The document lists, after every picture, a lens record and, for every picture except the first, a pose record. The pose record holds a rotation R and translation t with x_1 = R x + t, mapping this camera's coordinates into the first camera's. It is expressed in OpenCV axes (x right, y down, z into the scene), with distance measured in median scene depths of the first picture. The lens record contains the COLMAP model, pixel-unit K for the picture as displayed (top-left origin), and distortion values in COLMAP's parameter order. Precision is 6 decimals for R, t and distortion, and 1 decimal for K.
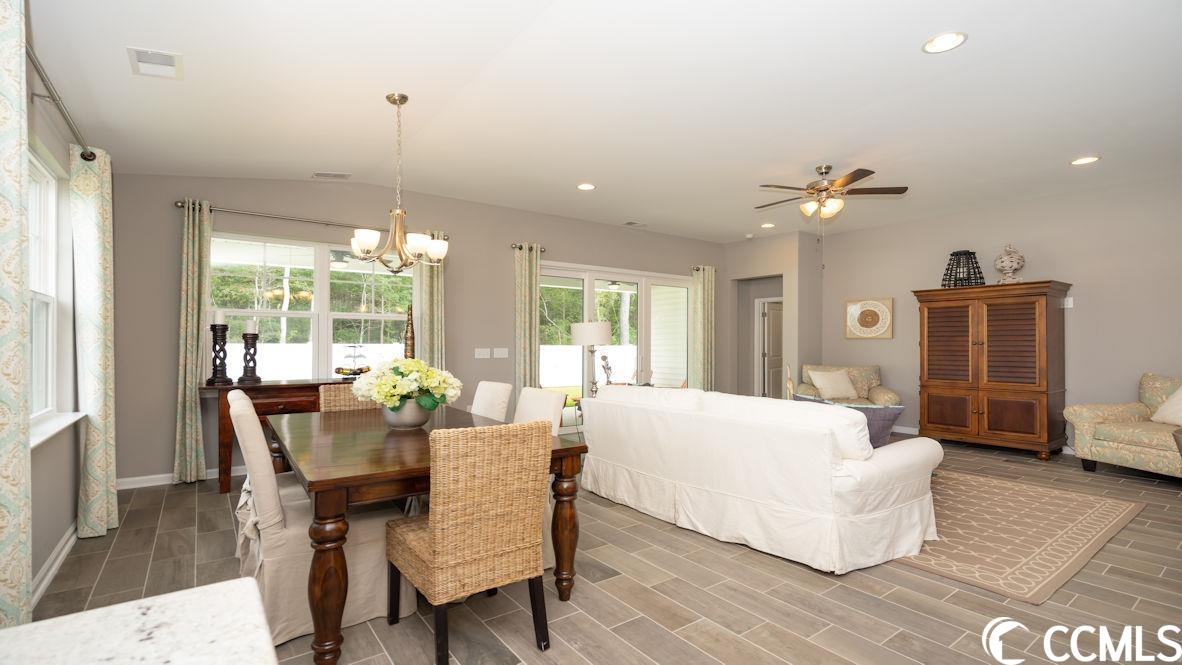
lens RADIAL K [[532.2, 0, 600.9], [0, 532.2, 329.3], [0, 0, 1]] dist [-0.007806, 0.002628]
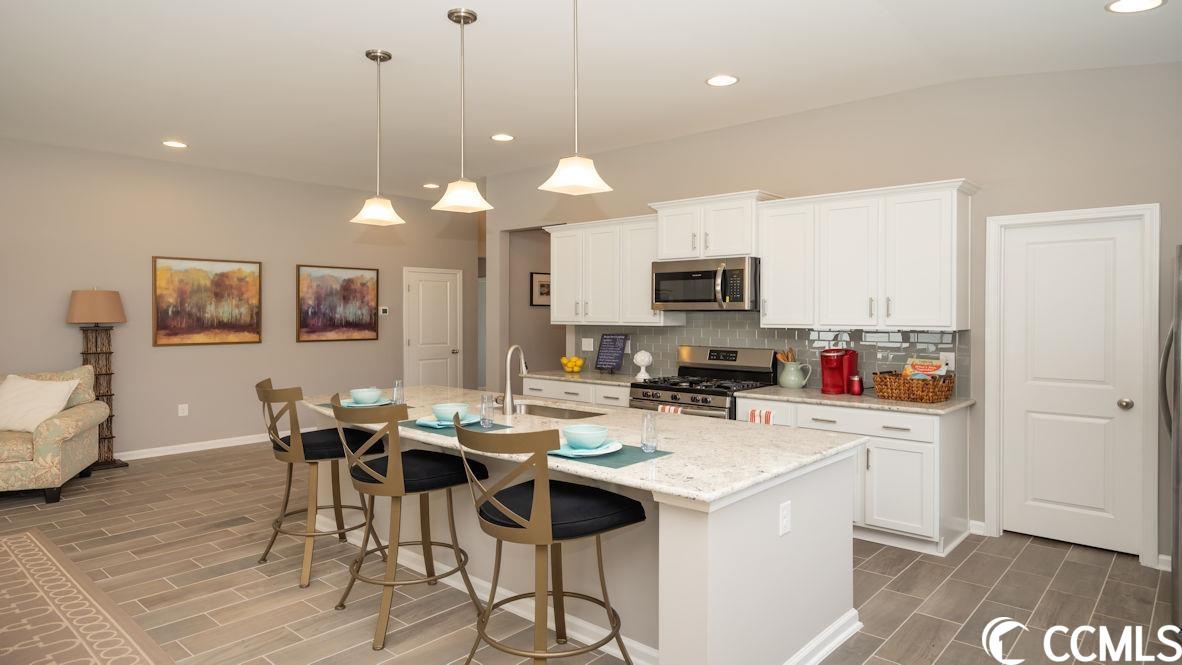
lens RADIAL K [[700.9, 0, 574.9], [0, 700.9, 328.3], [0, 0, 1]] dist [0.005437, -0.005834]
pose [[-0.184179, -0.023946, 0.982601, -0.161708], [-0.025255, 0.999488, 0.019624, -0.025923], [-0.982568, -0.021201, -0.184690, 0.254043]]
